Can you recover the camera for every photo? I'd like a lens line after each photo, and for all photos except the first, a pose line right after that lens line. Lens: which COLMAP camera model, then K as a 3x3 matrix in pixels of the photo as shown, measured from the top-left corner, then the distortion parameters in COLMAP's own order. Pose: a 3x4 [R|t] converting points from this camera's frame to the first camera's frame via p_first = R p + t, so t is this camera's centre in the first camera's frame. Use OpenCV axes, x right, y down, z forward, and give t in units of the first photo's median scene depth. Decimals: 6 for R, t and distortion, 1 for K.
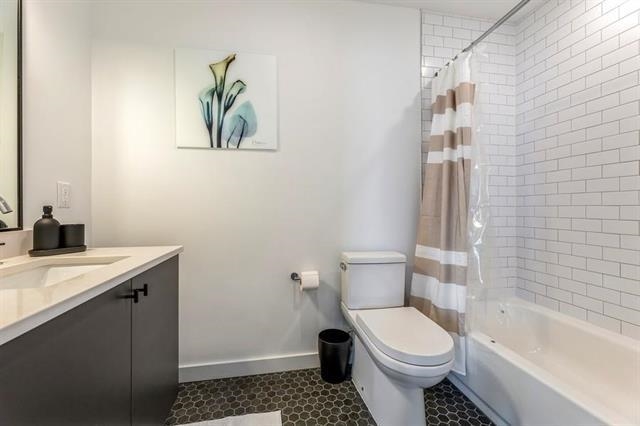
lens RADIAL K [[265.8, 0, 318.7], [0, 265.8, 204.4], [0, 0, 1]] dist [0.000049, 0.001231]
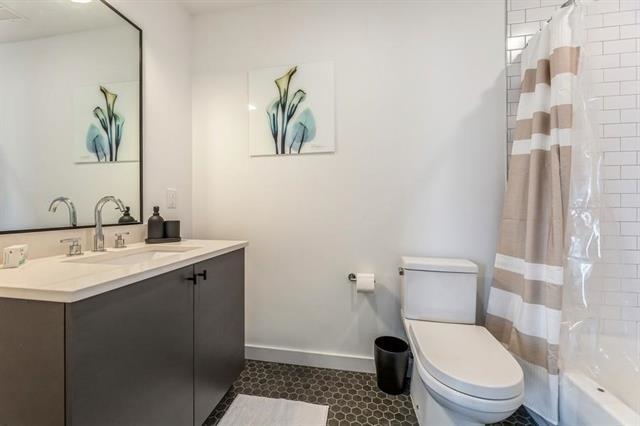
lens RADIAL K [[265.8, 0, 317.8], [0, 265.8, 205.5], [0, 0, 1]] dist [0.000049, 0.001231]
pose [[0.934077, -0.000654, -0.357072, 0.159938], [0.001039, 0.999999, 0.000886, -0.000136], [0.357071, -0.001198, 0.934077, 0.022927]]
